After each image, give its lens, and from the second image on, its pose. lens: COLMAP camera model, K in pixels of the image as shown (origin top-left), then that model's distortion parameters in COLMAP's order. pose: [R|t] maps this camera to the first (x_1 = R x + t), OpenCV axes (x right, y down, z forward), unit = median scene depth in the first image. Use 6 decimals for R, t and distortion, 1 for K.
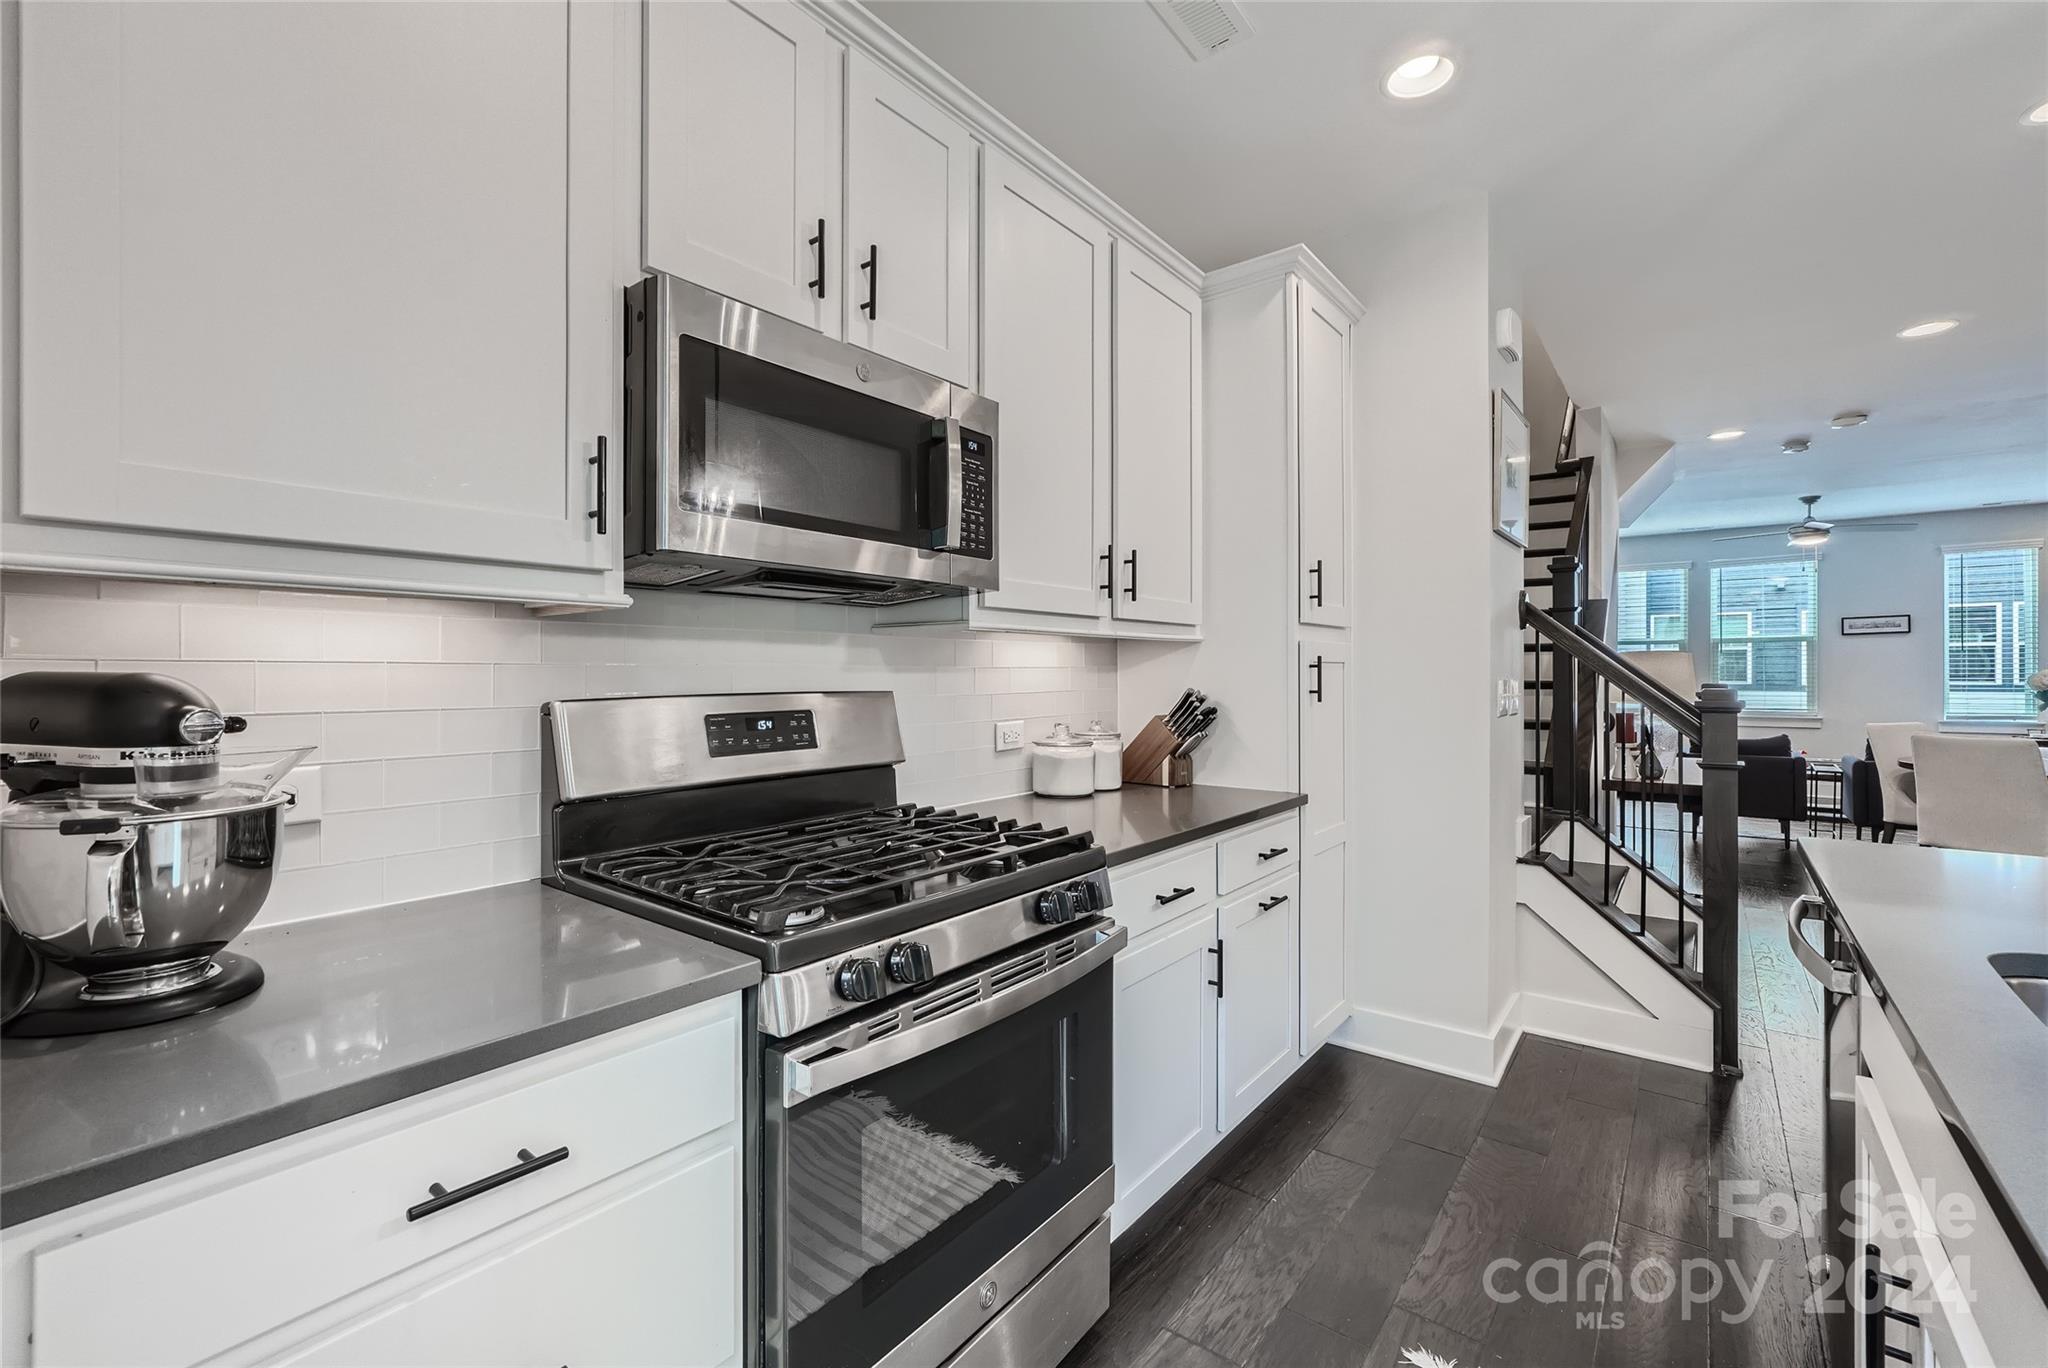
lens RADIAL K [[876.0, 0, 1025.4], [0, 876.0, 671.0], [0, 0, 1]] dist [-0.001222, -0.000180]
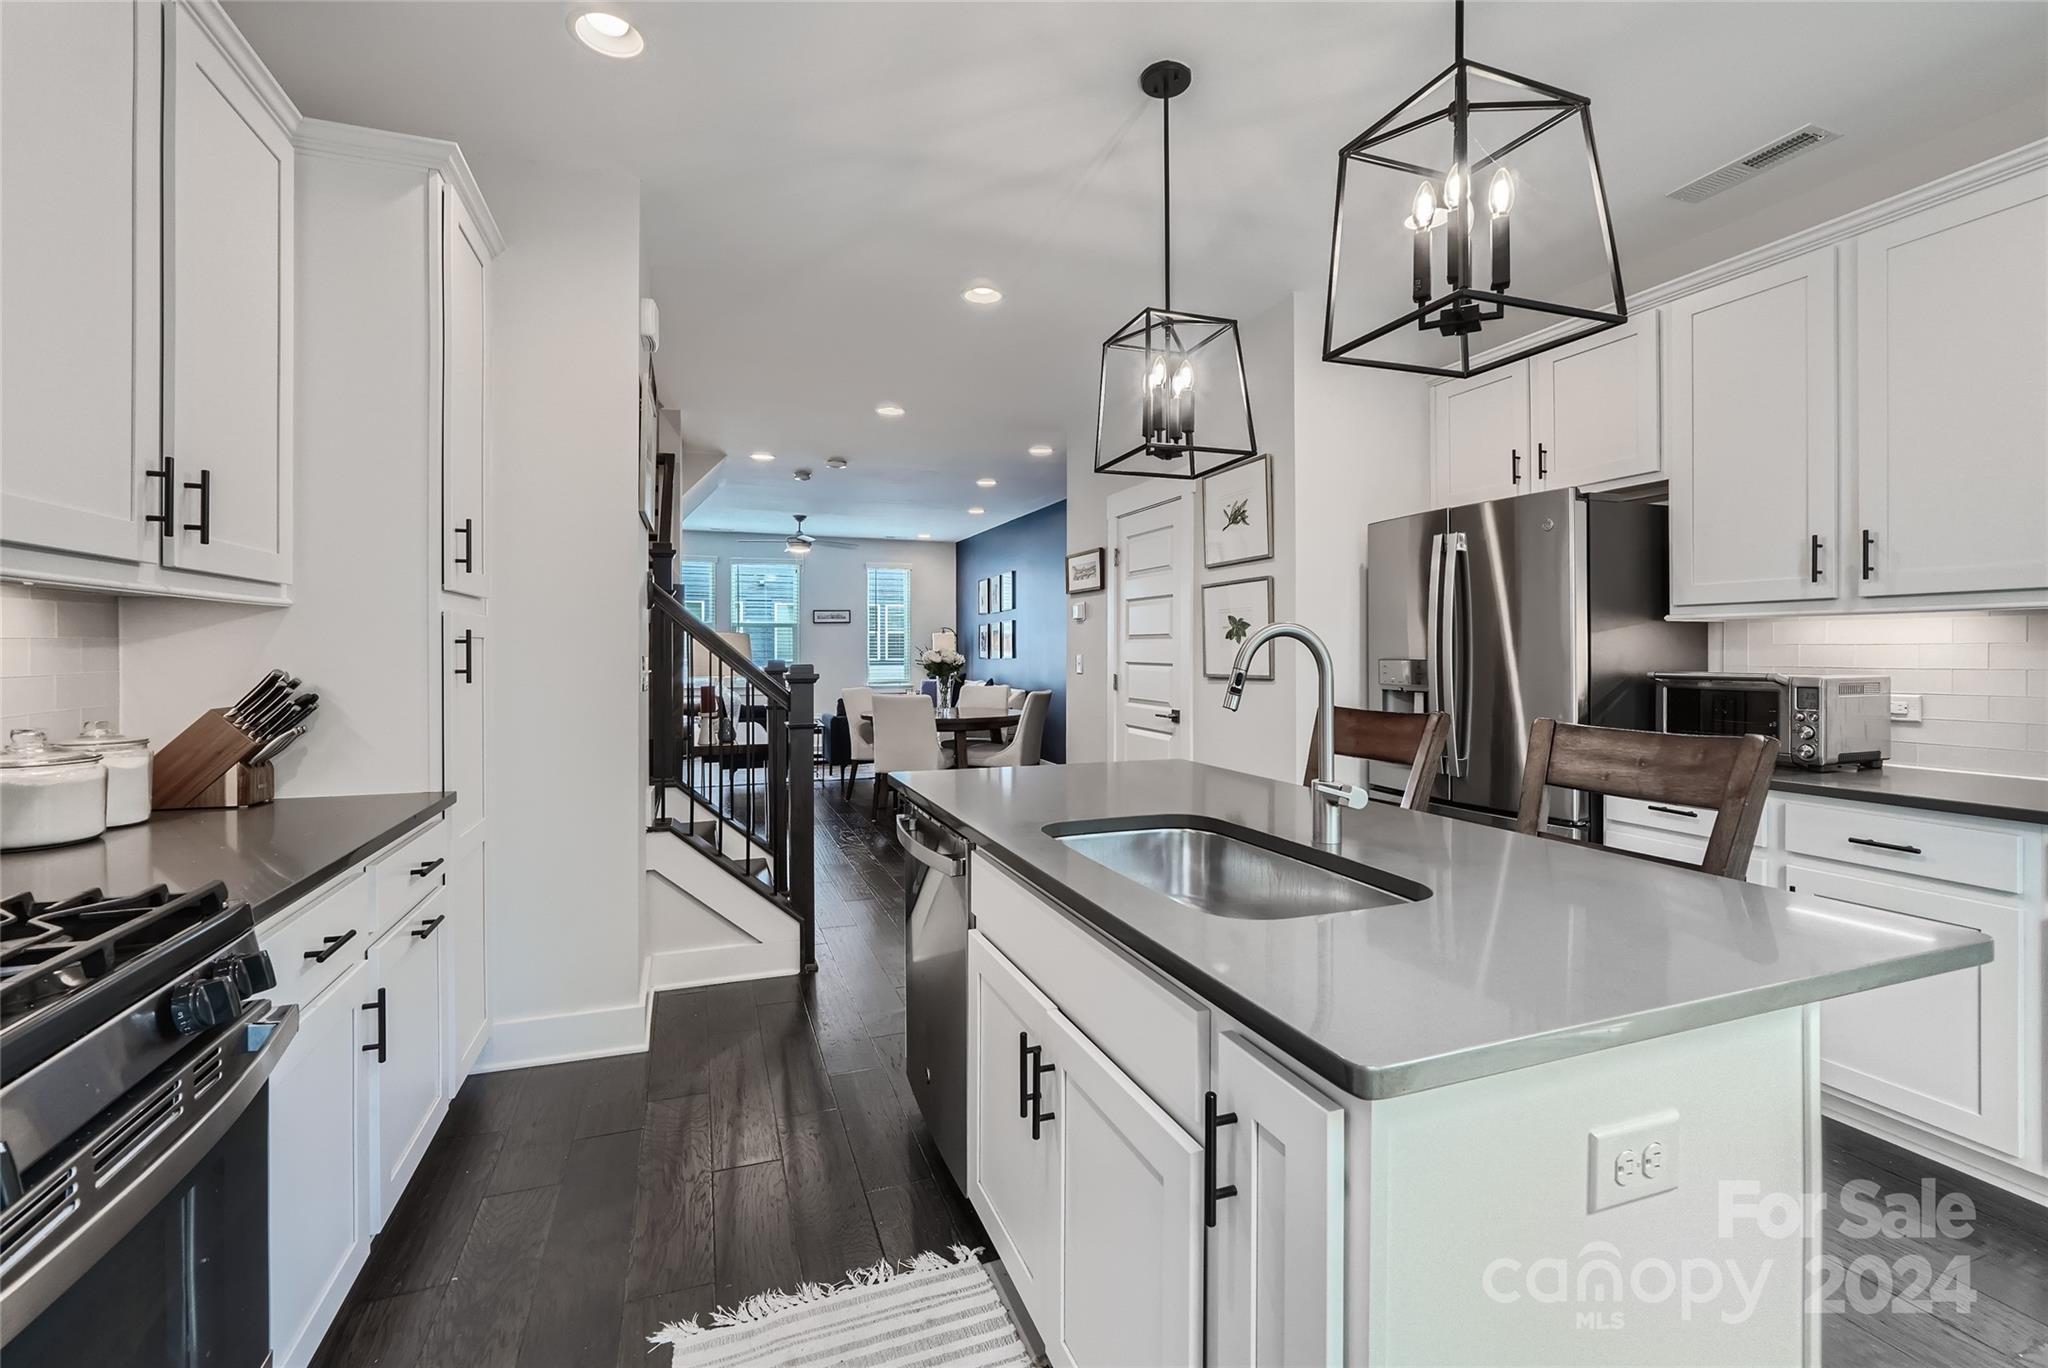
lens RADIAL K [[882.5, 0, 1027.1], [0, 882.5, 653.5], [0, 0, 1]] dist [-0.000948, 0.000493]
pose [[0.525722, 0.000930, 0.850656, -0.110095], [-0.004923, 0.999986, 0.001950, 0.001664], [-0.850642, -0.005212, 0.525720, 0.071104]]
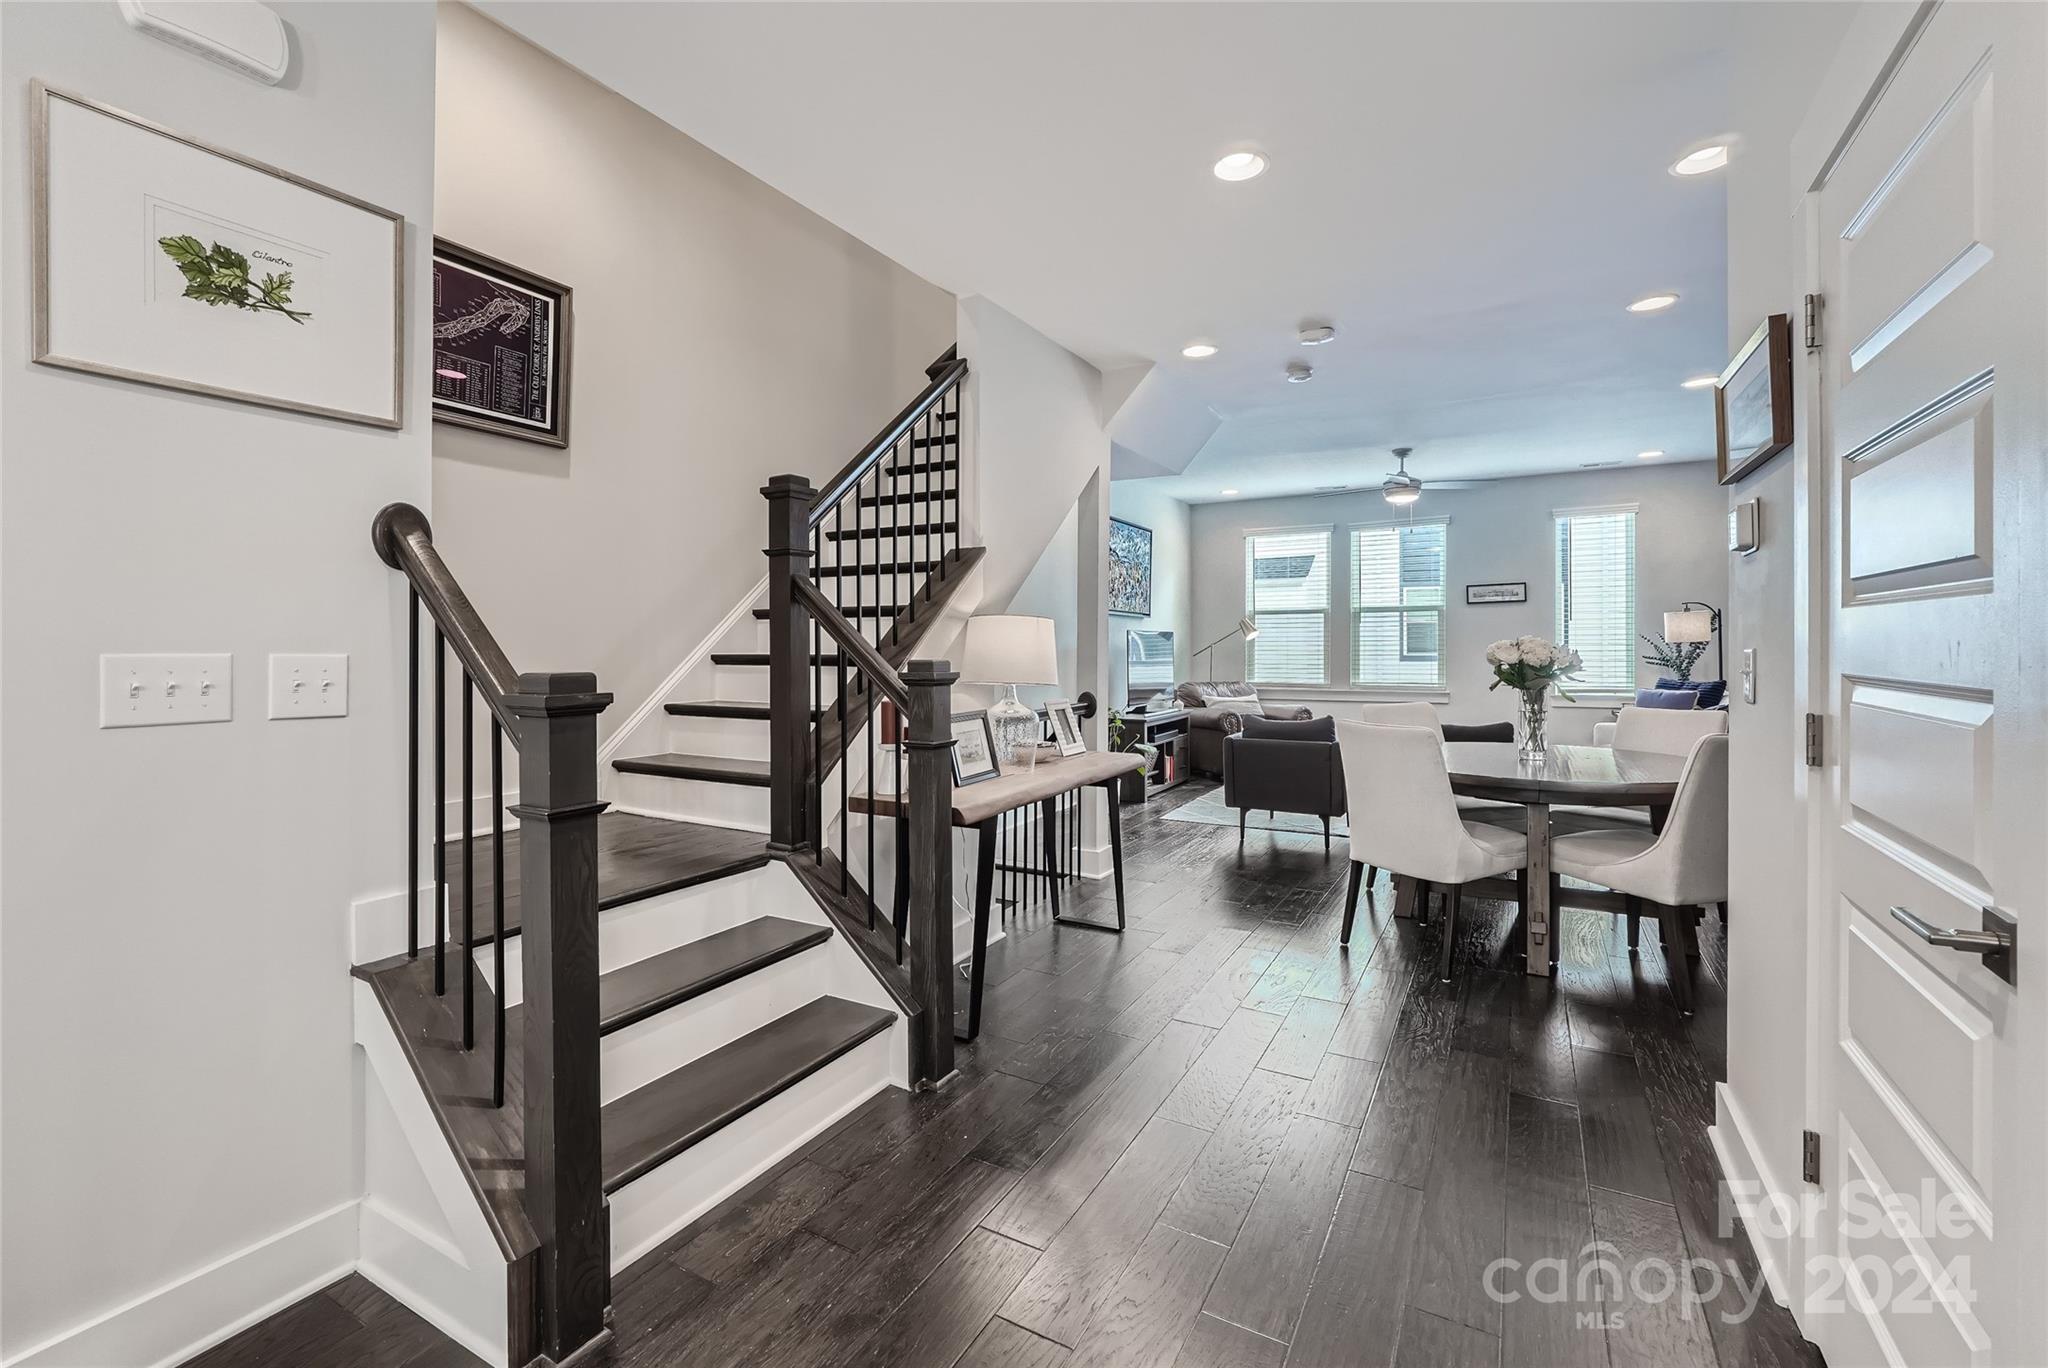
lens RADIAL K [[876.0, 0, 1025.4], [0, 876.0, 671.0], [0, 0, 1]] dist [-0.001222, -0.000180]
pose [[0.988838, -0.005748, 0.148883, 1.063052], [0.000734, 0.999431, 0.033713, -0.001422], [-0.148992, -0.033227, 0.988280, 0.435105]]
